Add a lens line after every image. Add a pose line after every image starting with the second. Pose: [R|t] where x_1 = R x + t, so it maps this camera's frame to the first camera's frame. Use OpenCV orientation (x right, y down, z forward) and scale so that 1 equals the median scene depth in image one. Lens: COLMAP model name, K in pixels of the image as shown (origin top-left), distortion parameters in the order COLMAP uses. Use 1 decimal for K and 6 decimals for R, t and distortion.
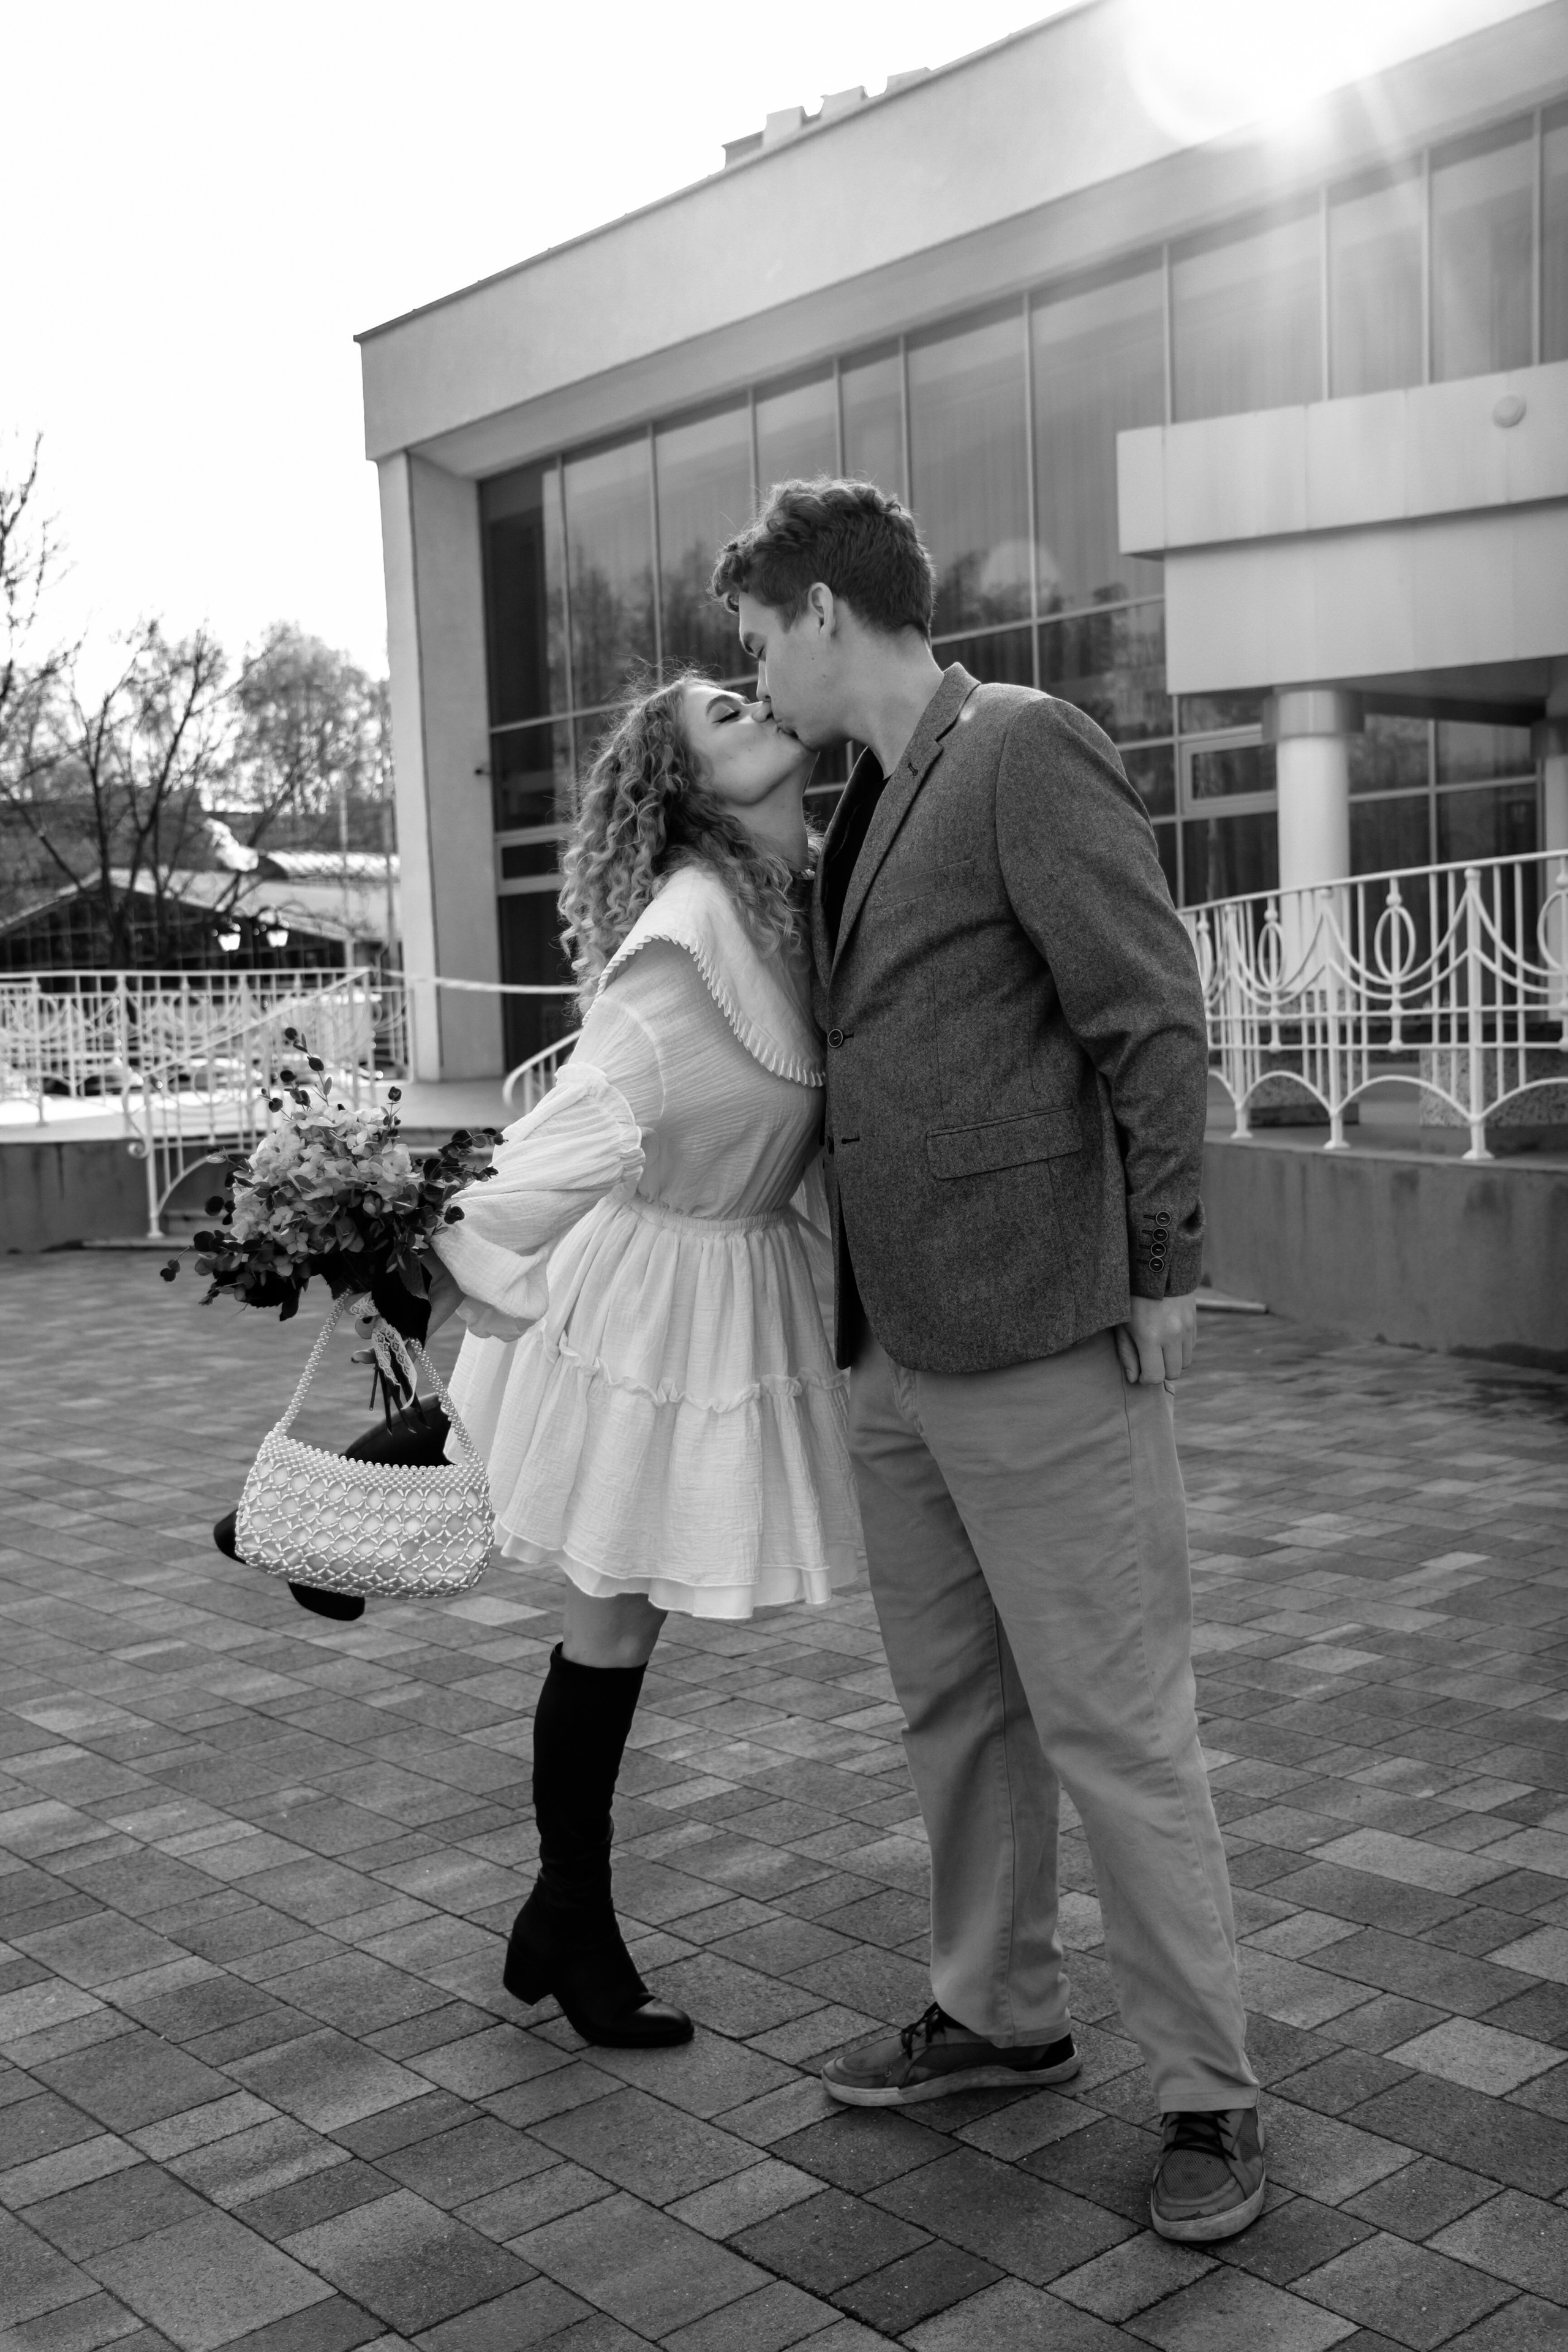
lens RADIAL K [[2478.5, 0, 779.1], [0, 2478.5, 1187.2], [0, 0, 1]] dist [0.035550, 0.000000]
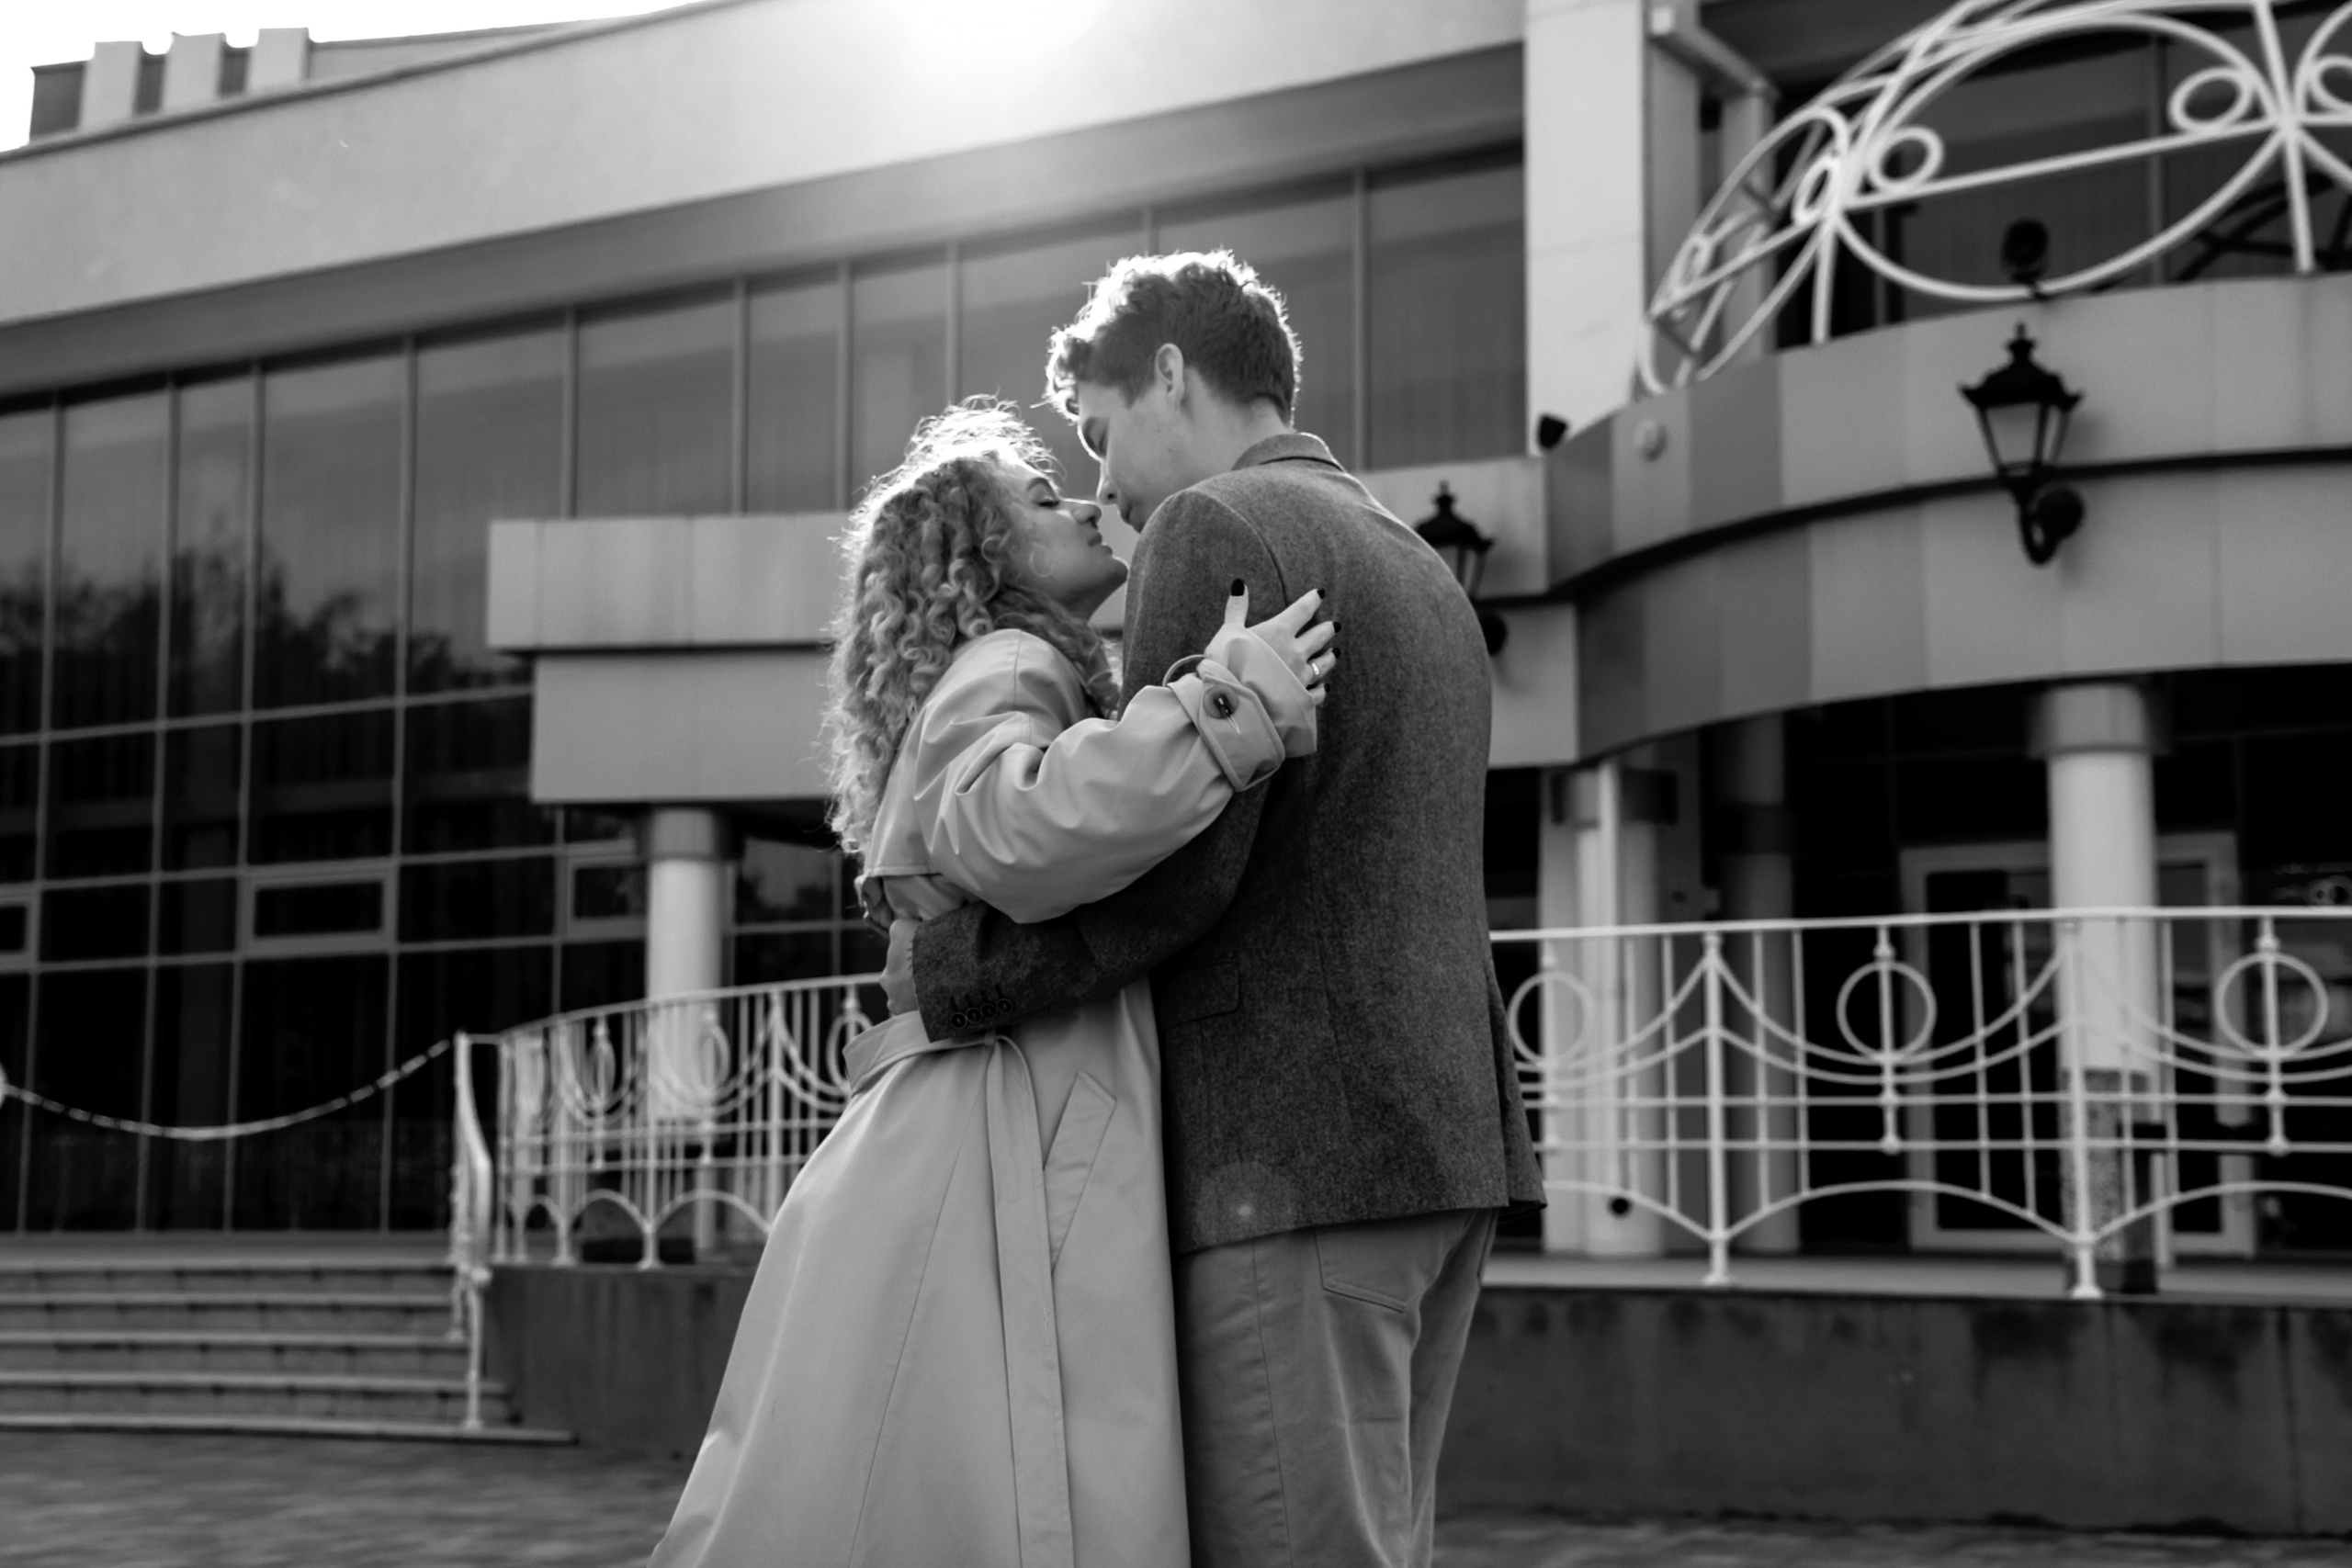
lens RADIAL K [[3488.0, 0, 1176.7], [0, 3488.0, 784.8], [0, 0, 1]] dist [0.180227, 0.000000]
pose [[0.949738, 0.076319, 0.303600, -0.018167], [-0.015585, 0.980151, -0.197640, 0.075569], [-0.312657, 0.182975, 0.932076, -0.447761]]
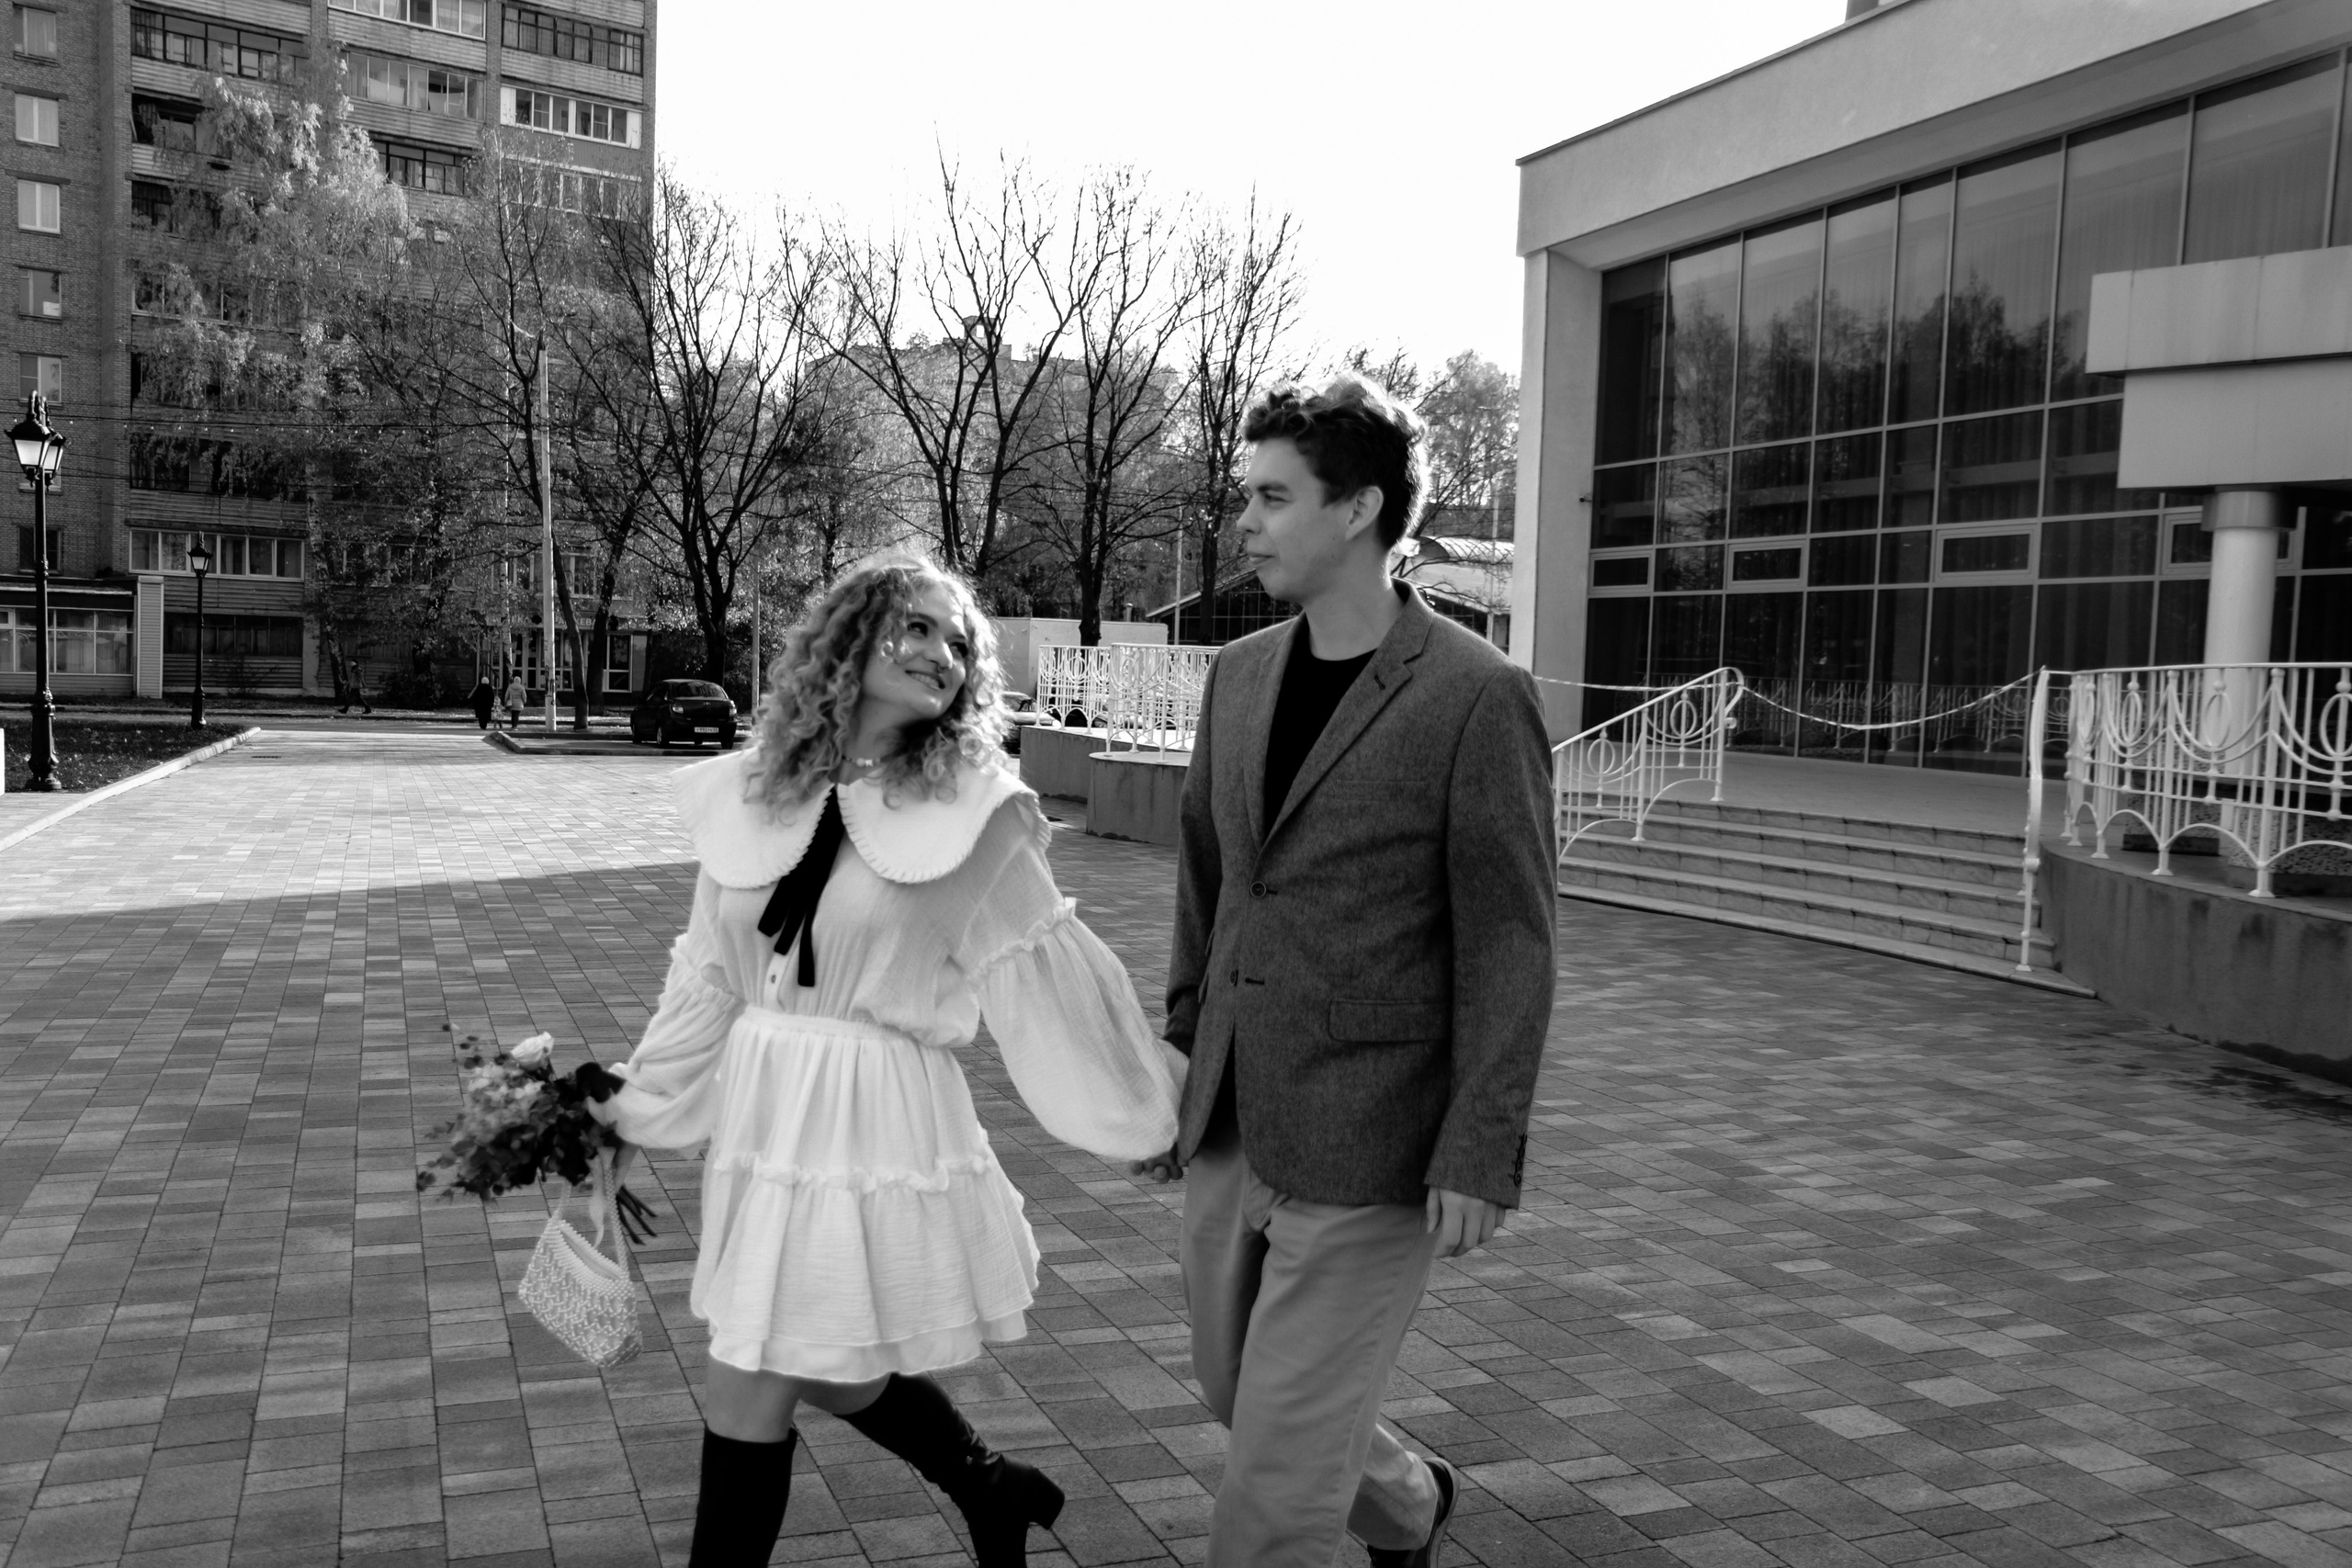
lens RADIAL K [[2069.4, 0, 1126.3], [0, 2069.4, 809.5], [0, 0, 1]] dist [-0.071620, 0.128629]
pose [[0.936735, 0.095632, -0.336723, 0.085146], [-0.095439, 0.995287, 0.017164, -0.018012], [0.336777, 0.016058, 0.941447, -0.180368]]
